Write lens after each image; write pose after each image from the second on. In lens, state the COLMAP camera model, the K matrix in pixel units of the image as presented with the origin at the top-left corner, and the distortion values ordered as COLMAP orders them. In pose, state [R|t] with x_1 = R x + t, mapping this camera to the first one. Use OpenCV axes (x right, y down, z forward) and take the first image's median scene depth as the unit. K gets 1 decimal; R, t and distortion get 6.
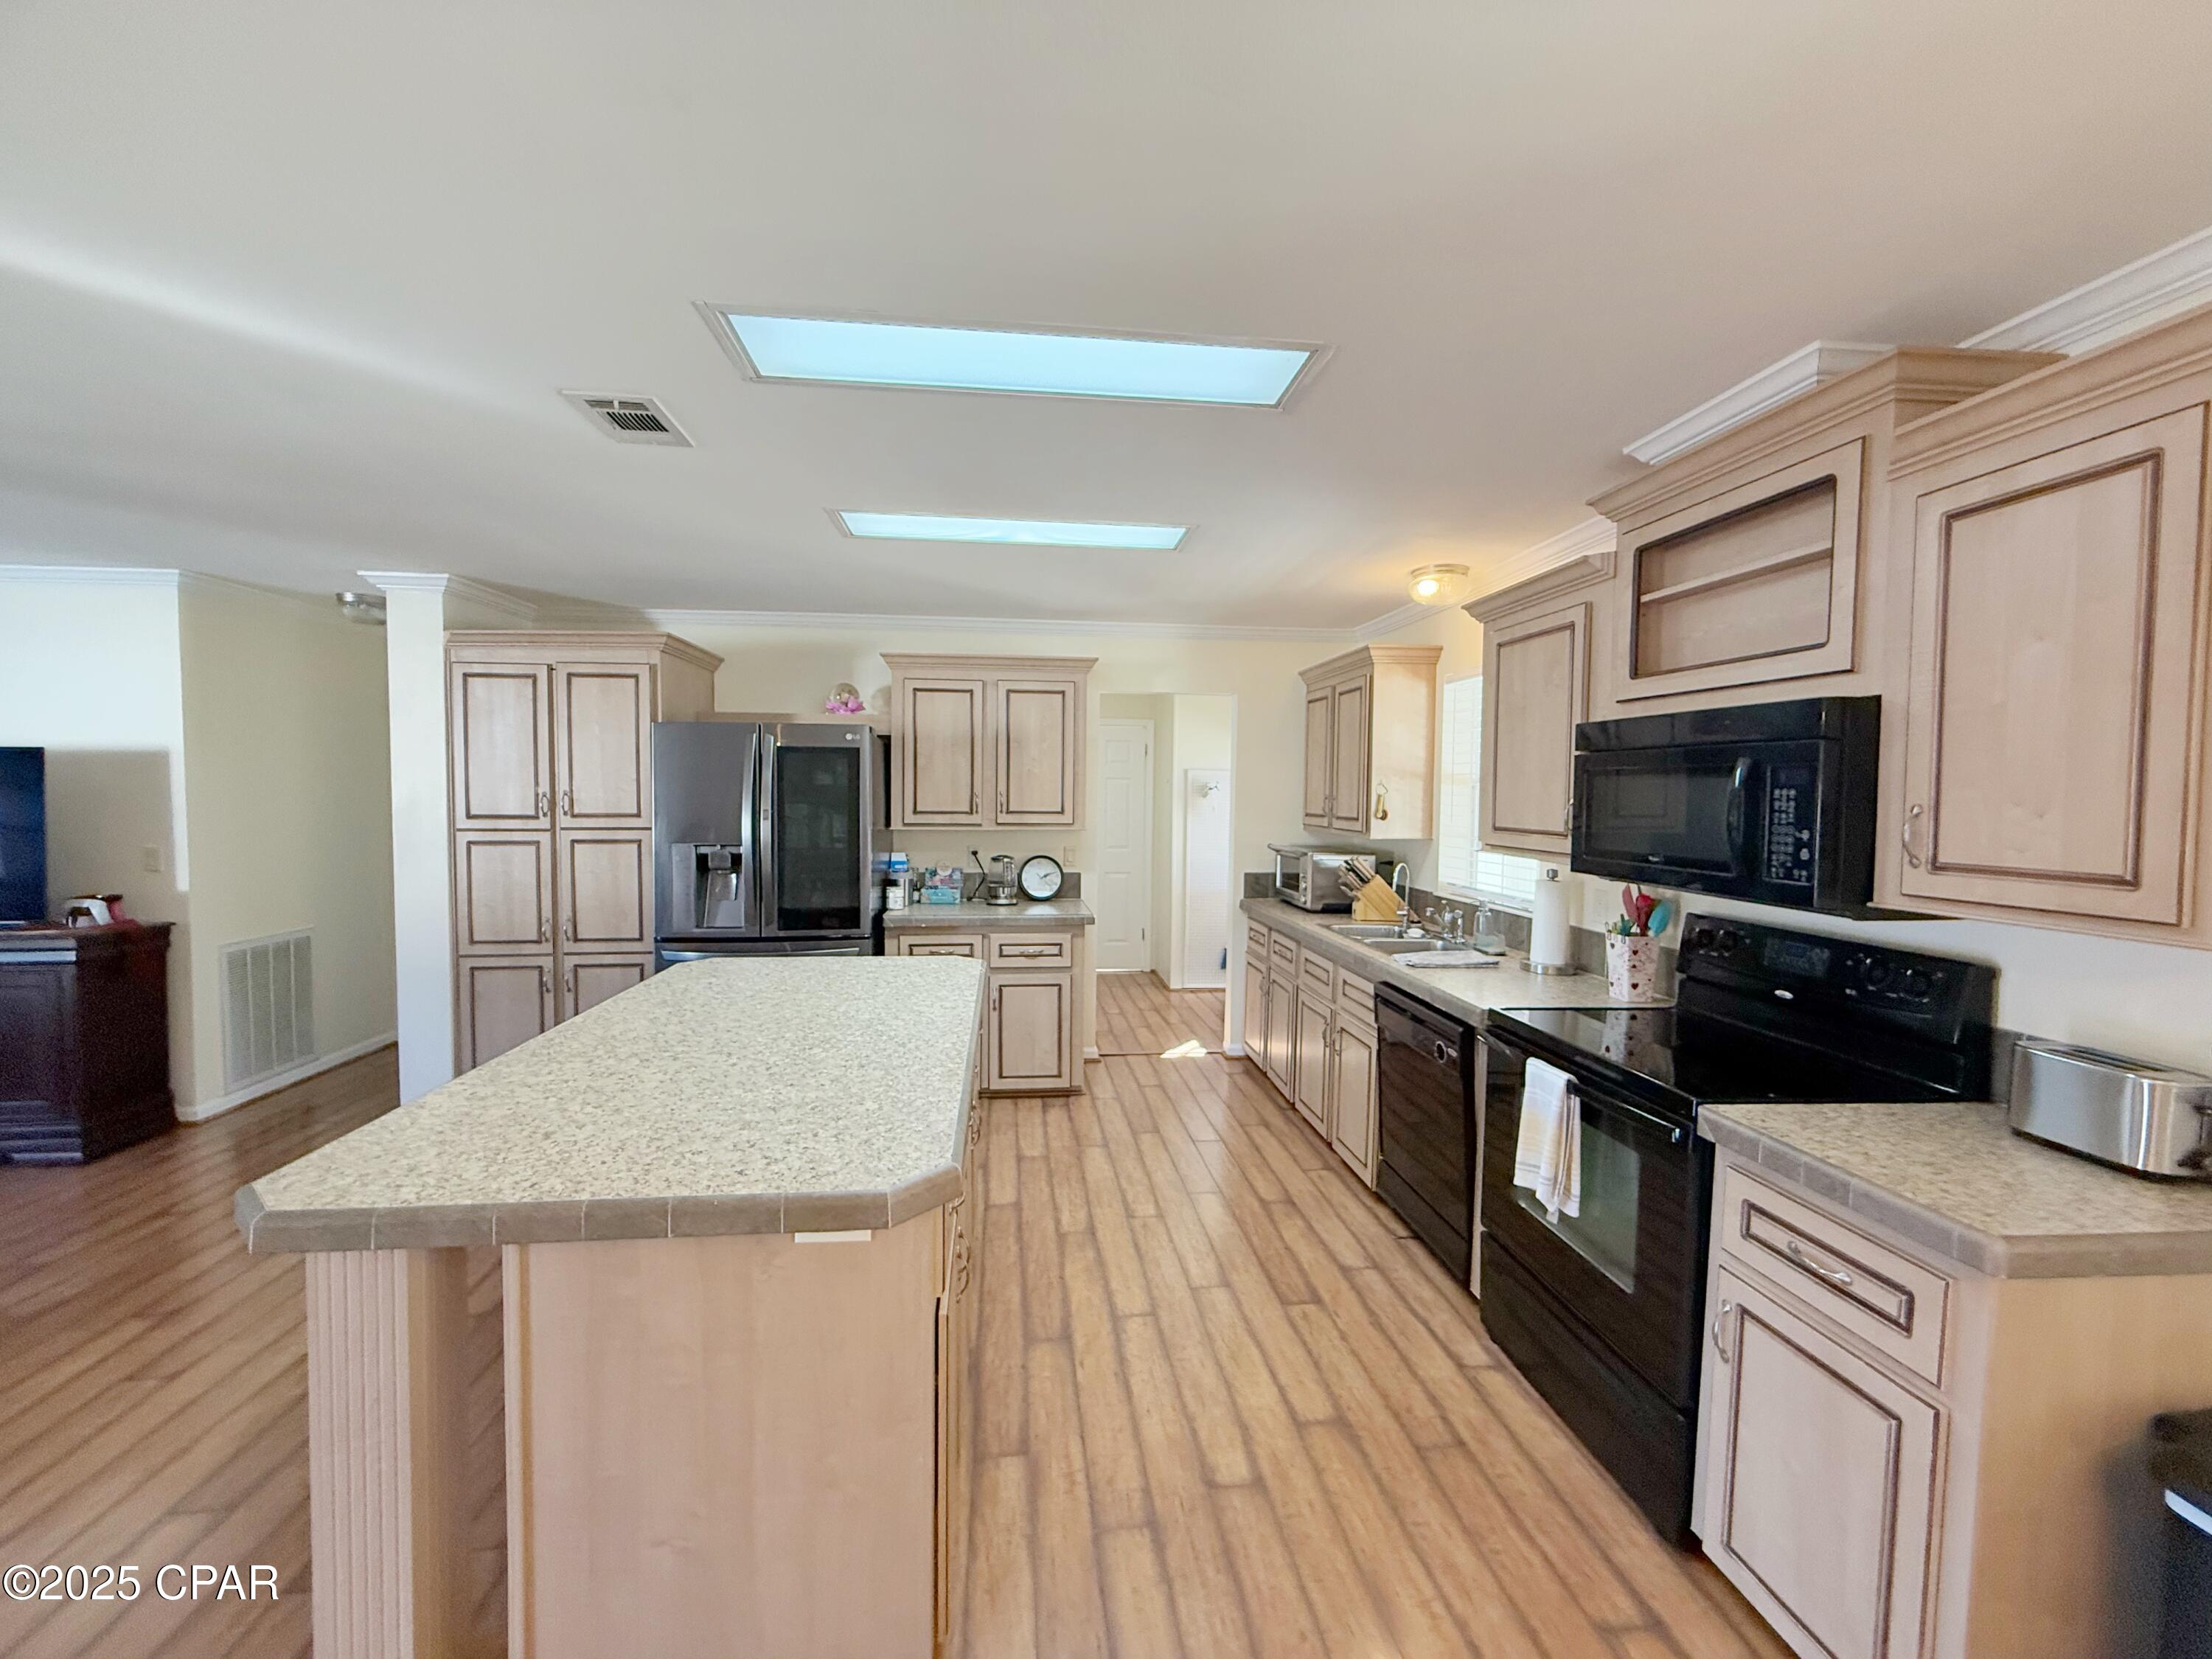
lens RADIAL K [[878.8, 0, 1099.2], [0, 878.8, 829.0], [0, 0, 1]] dist [-0.001047, 0.000086]
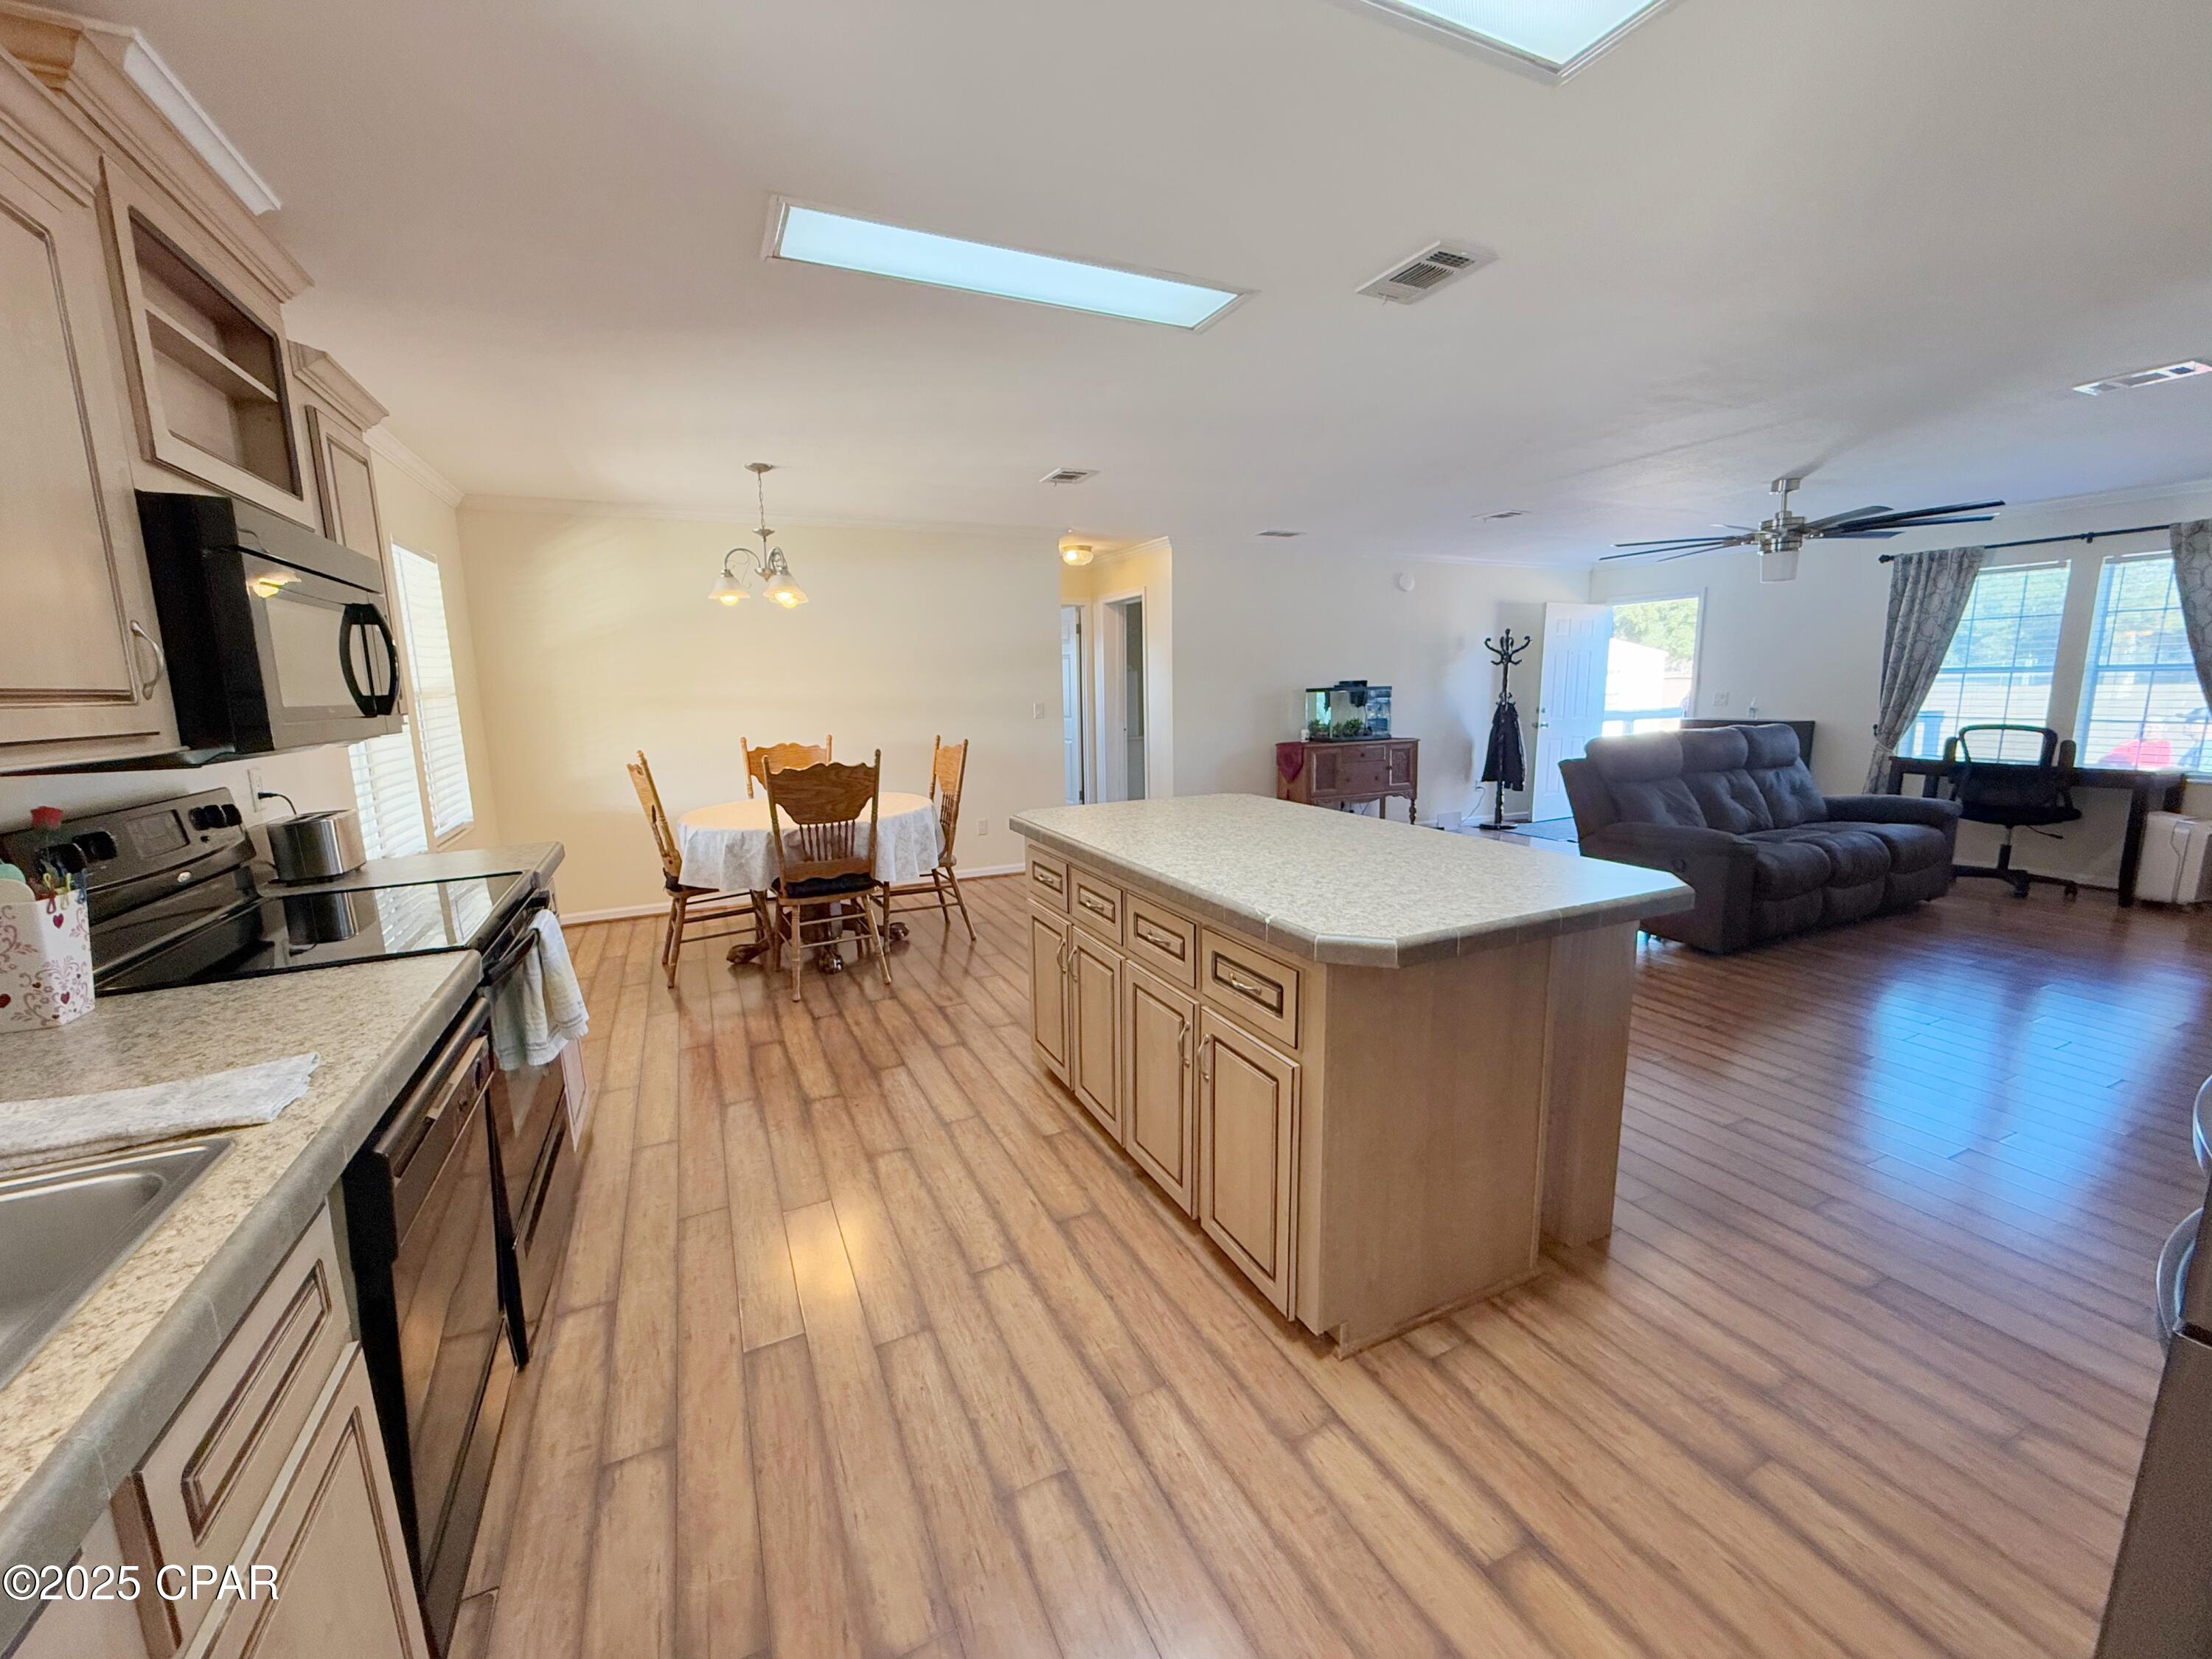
lens RADIAL K [[878.8, 0, 1098.4], [0, 878.8, 830.4], [0, 0, 1]] dist [-0.001047, 0.000086]
pose [[-0.945782, 0.063287, -0.318577, 0.156266], [-0.002777, 0.979222, 0.202772, -0.017489], [0.324791, 0.192663, -0.925955, 1.427675]]
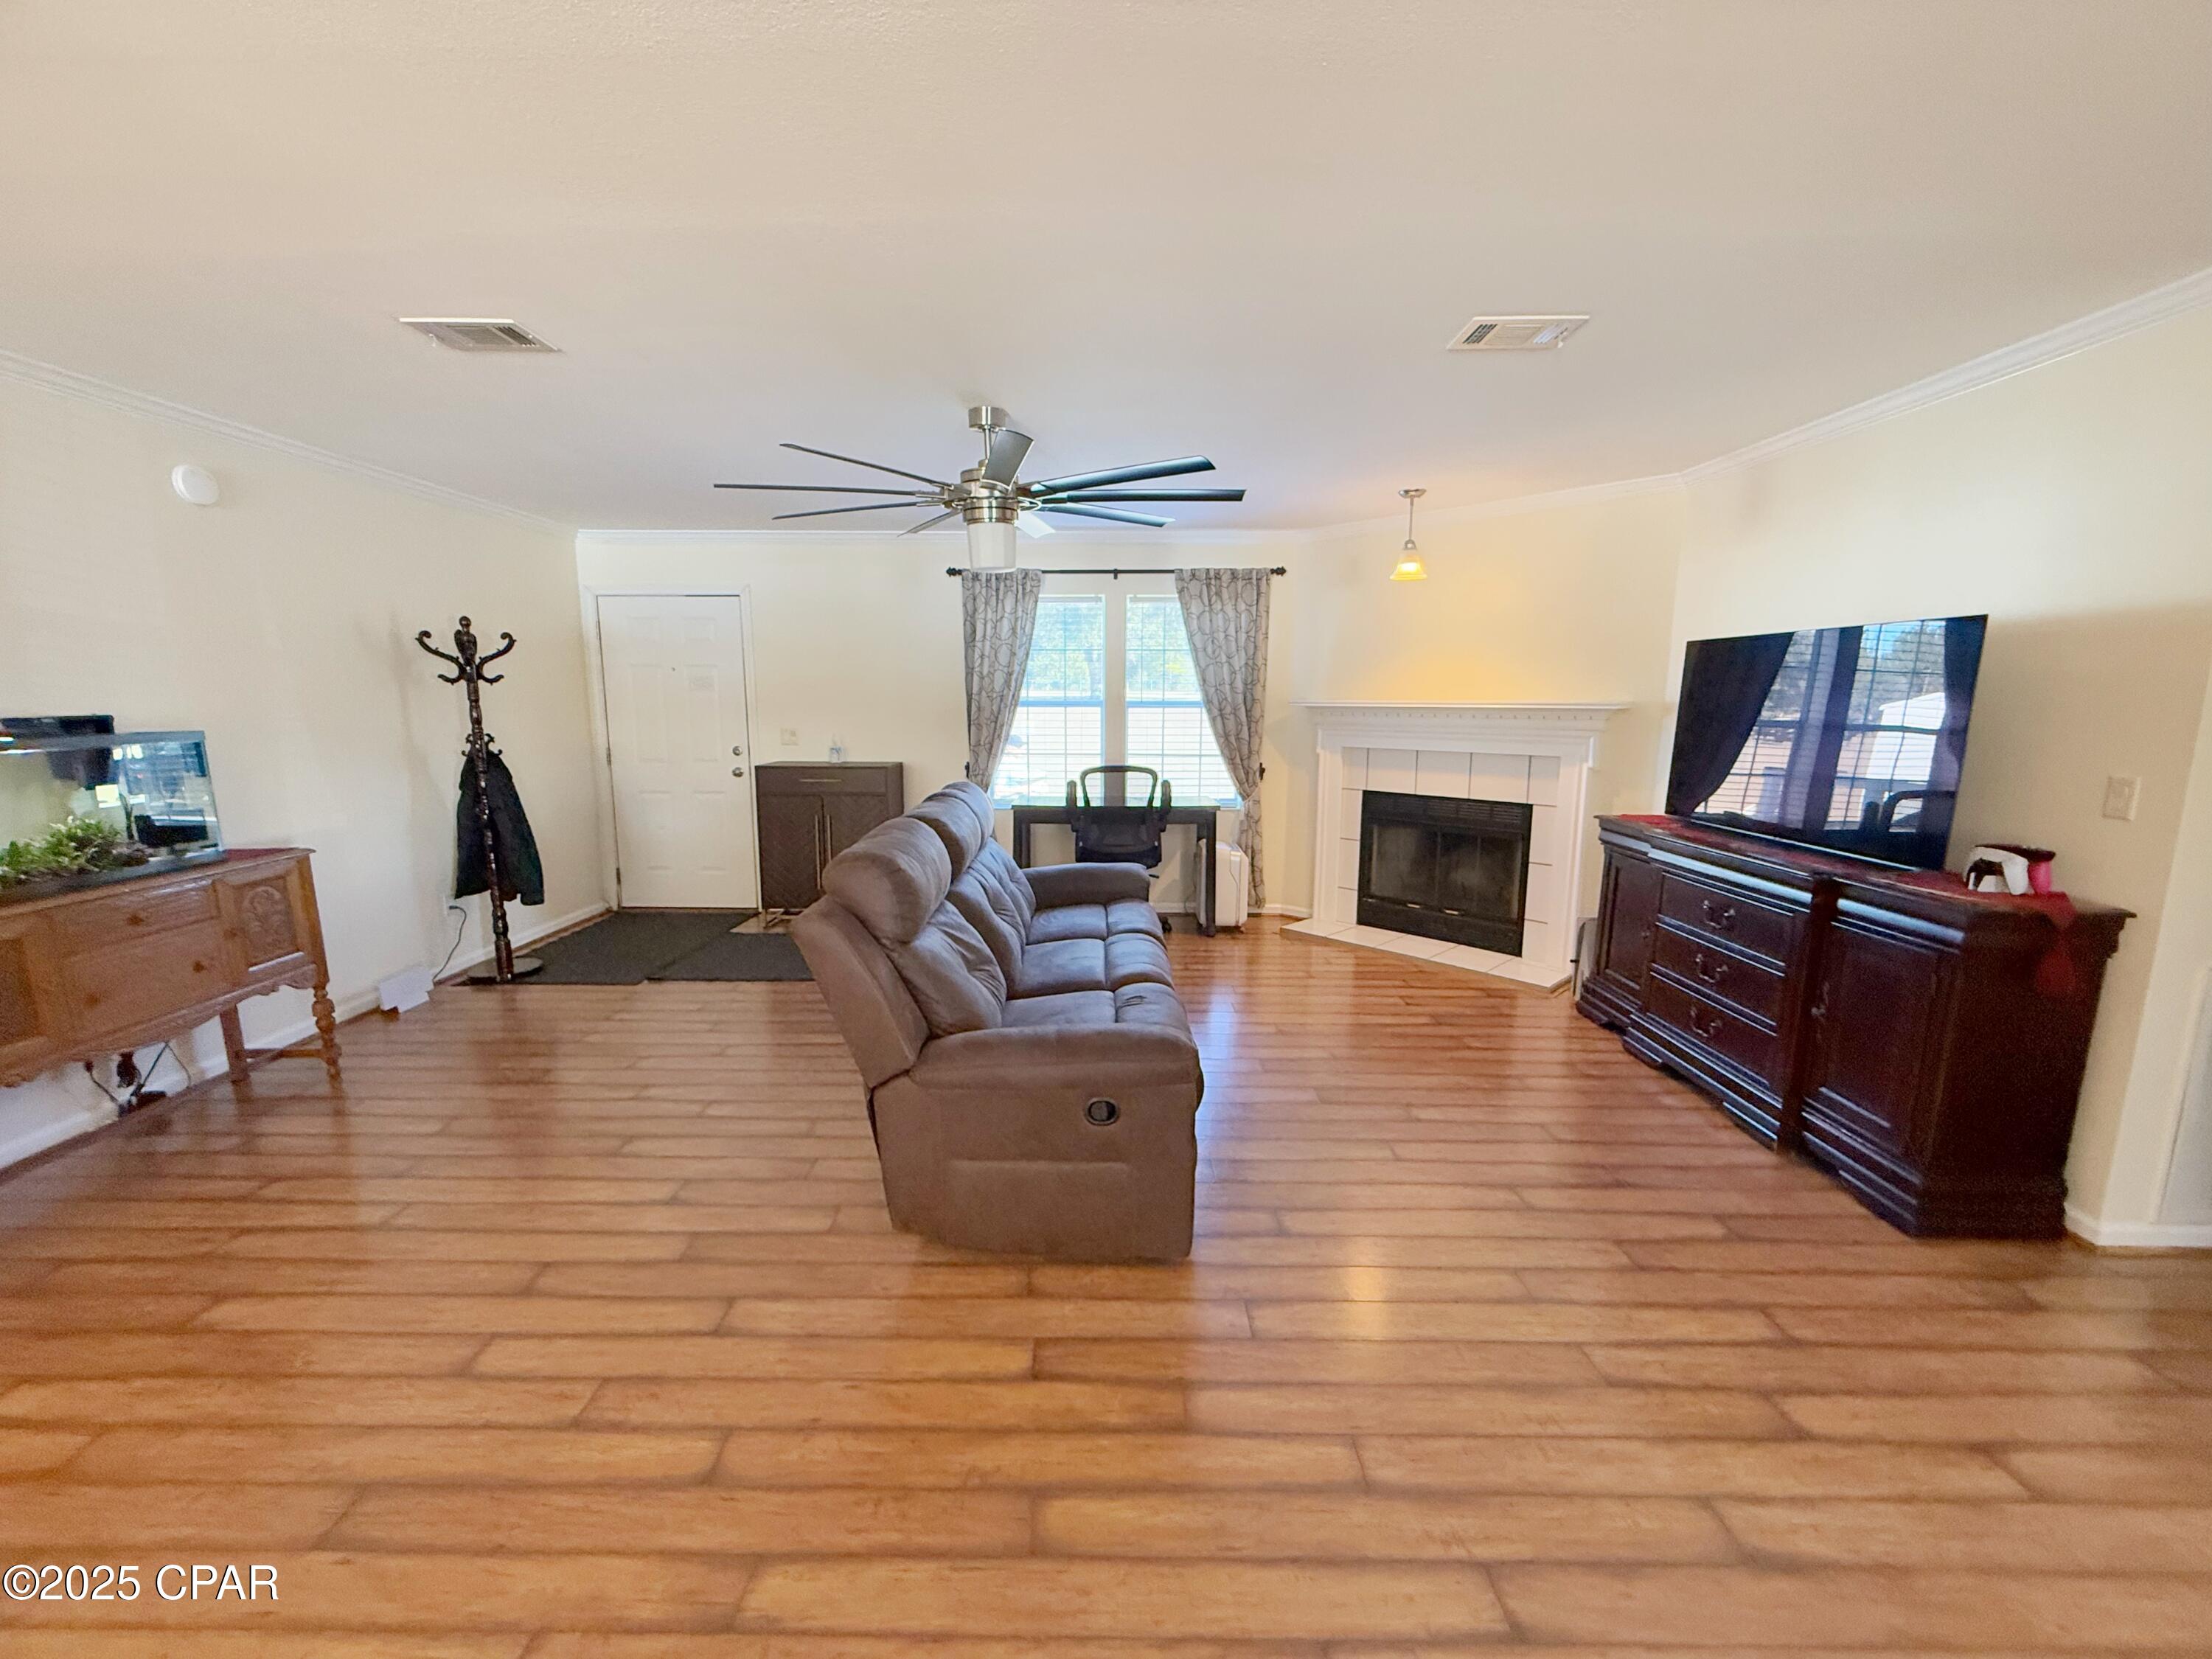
lens RADIAL K [[878.8, 0, 1099.8], [0, 878.8, 828.9], [0, 0, 1]] dist [-0.001047, 0.000086]
pose [[-0.111995, 0.148295, -0.982581, -0.531261], [-0.045834, 0.986979, 0.154183, -0.006229], [0.992651, 0.062303, -0.103740, 0.484514]]
